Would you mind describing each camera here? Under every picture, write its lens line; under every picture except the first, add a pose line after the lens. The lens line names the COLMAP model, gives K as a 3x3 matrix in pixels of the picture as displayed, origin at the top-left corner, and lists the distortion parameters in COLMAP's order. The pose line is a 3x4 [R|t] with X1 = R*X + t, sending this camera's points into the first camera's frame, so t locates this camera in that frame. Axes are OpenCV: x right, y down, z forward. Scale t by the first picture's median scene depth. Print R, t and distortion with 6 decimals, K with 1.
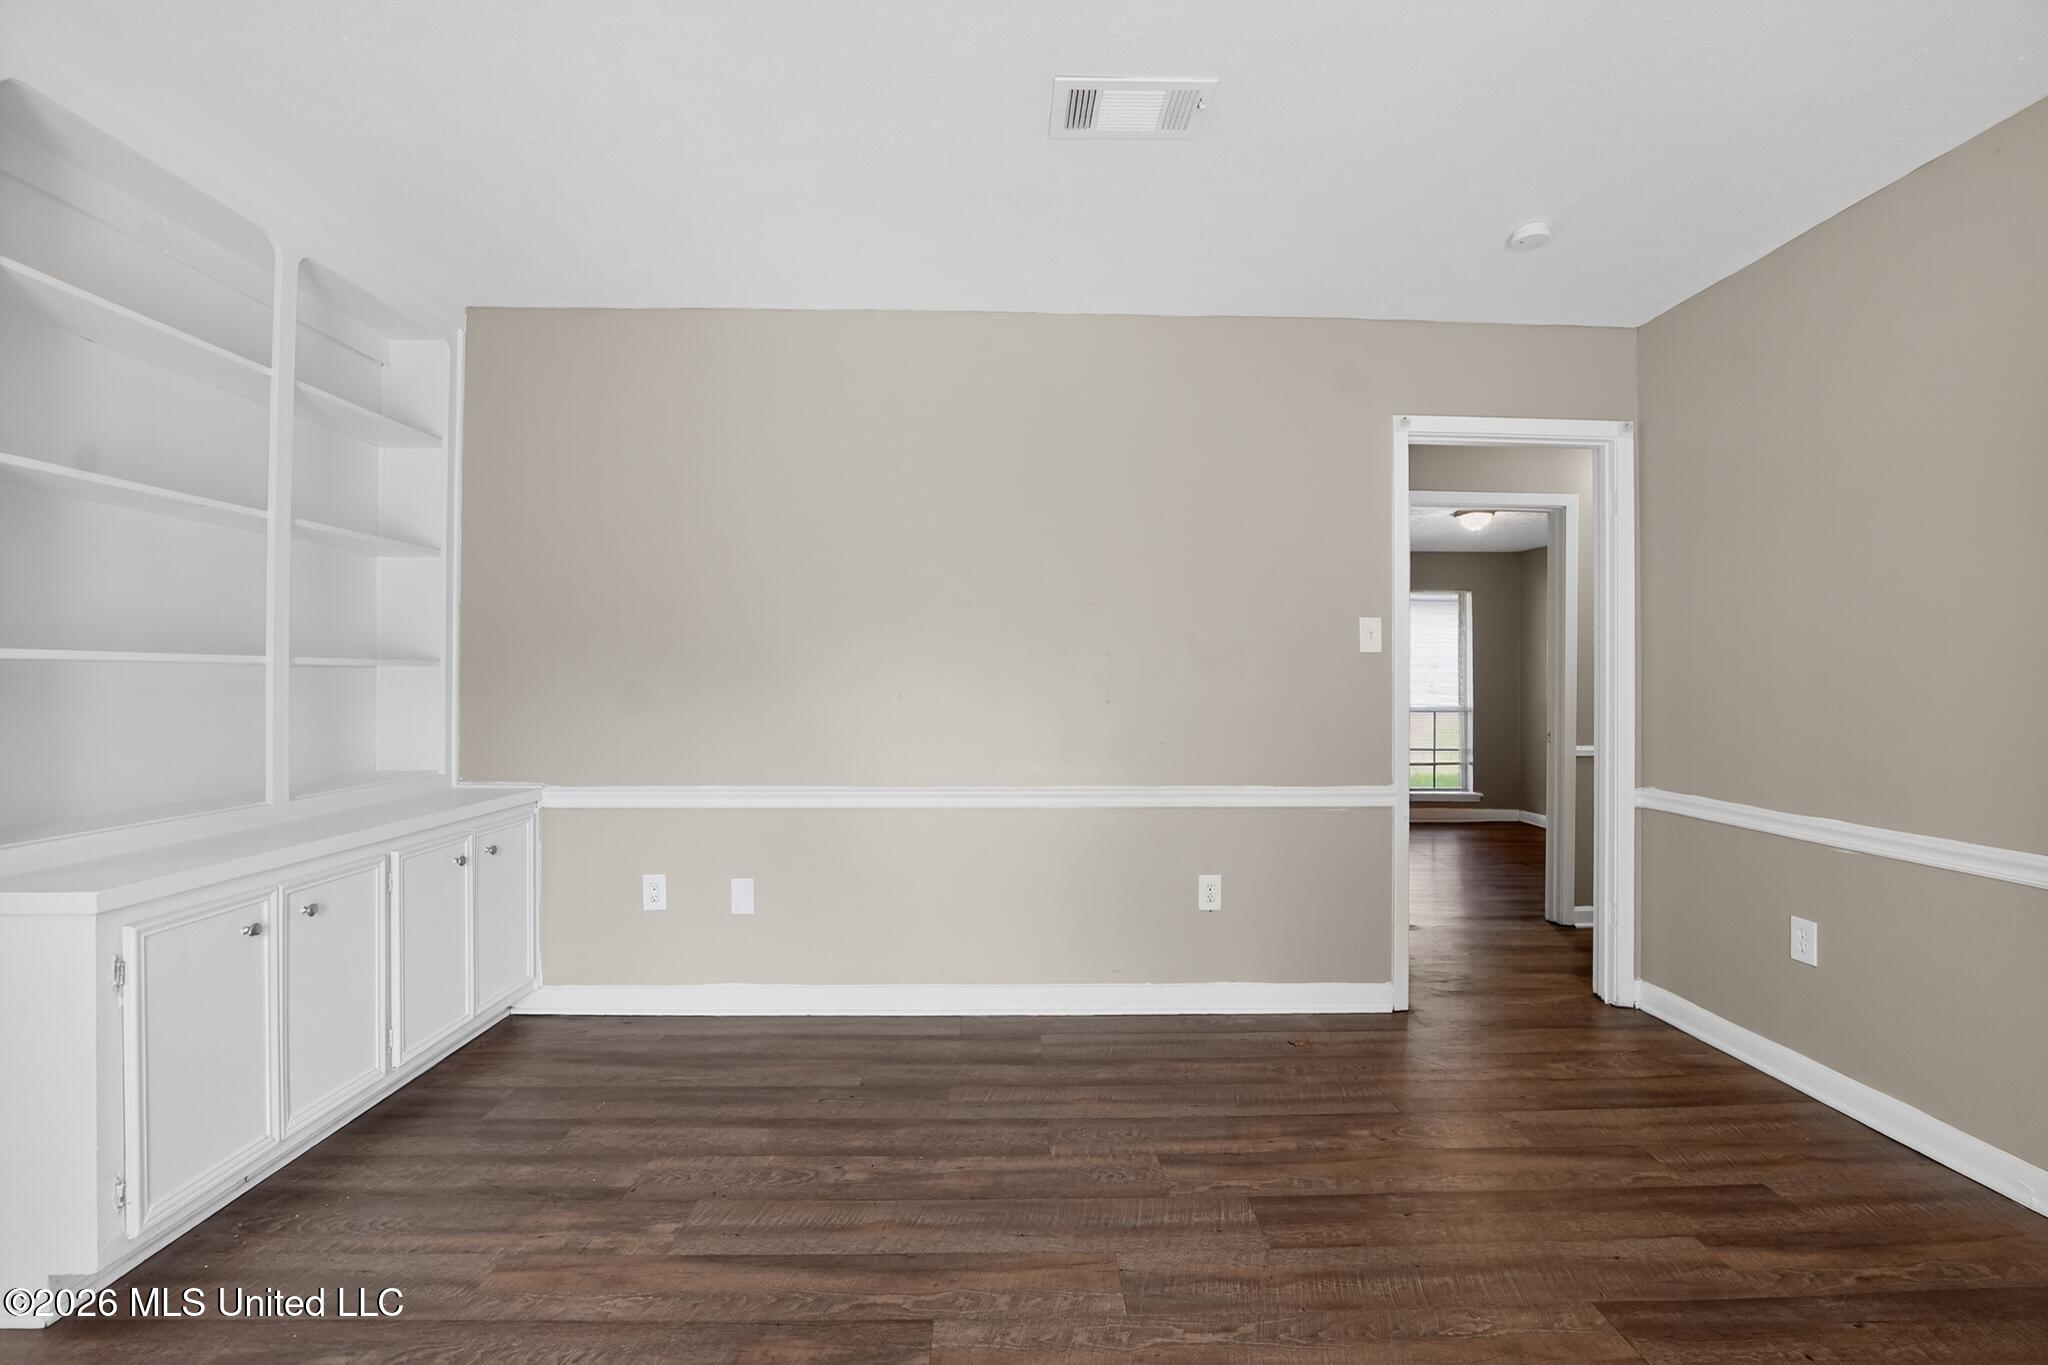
lens RADIAL K [[838.7, 0, 1005.5], [0, 838.7, 685.1], [0, 0, 1]] dist [-0.021751, 0.000518]
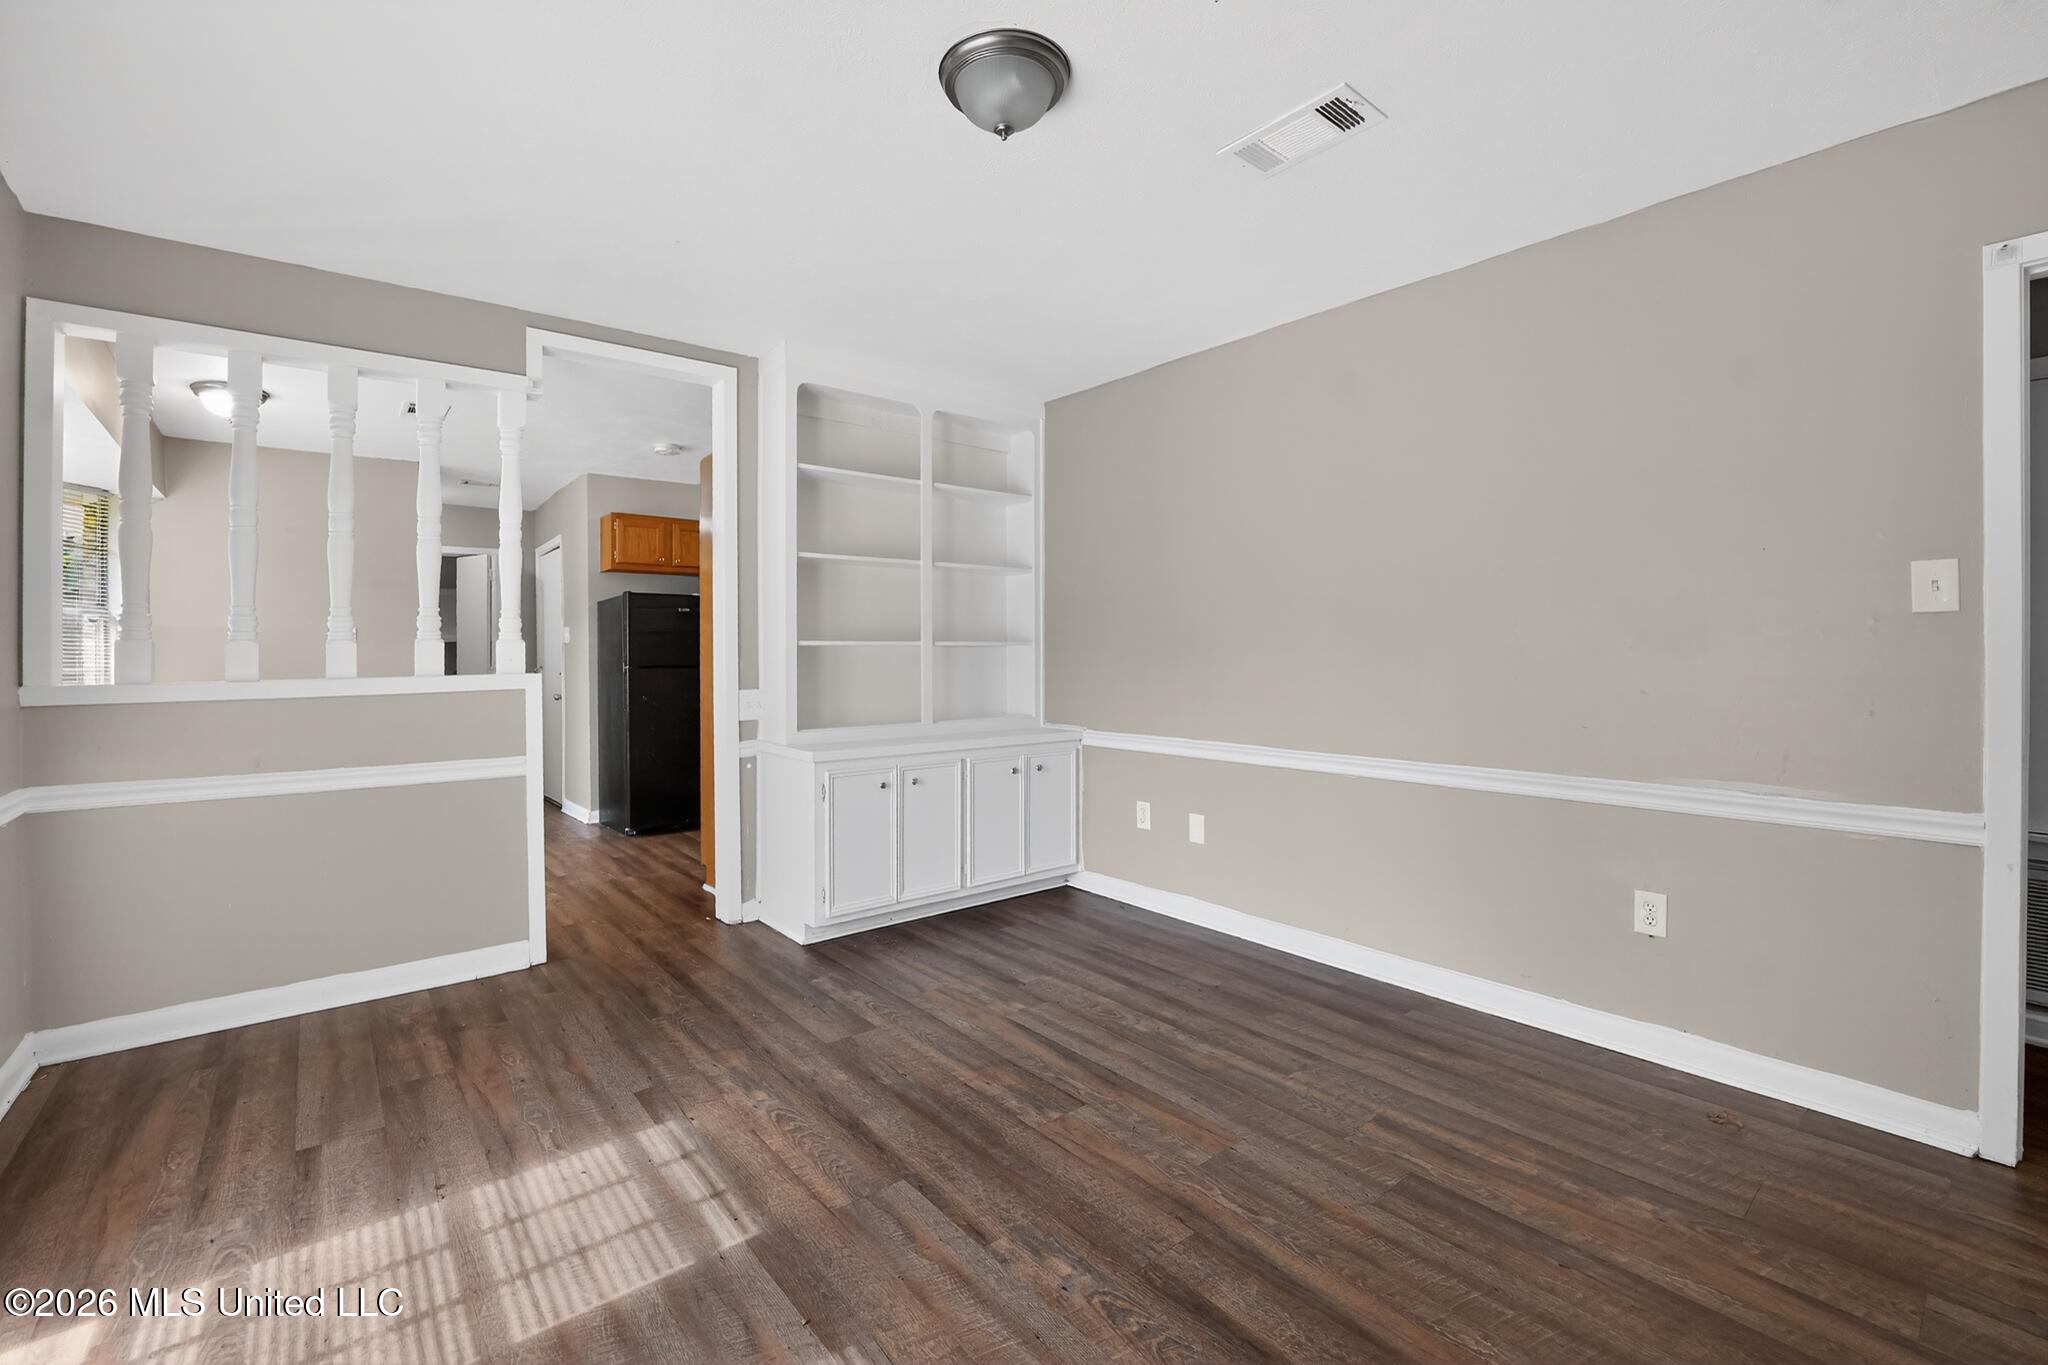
lens RADIAL K [[838.7, 0, 1005.5], [0, 838.7, 685.1], [0, 0, 1]] dist [-0.021751, 0.000518]
pose [[0.623642, 0.026835, -0.781249, 0.630087], [-0.003425, 0.999495, 0.031597, 0.000758], [0.781703, -0.017029, 0.623419, 0.006296]]
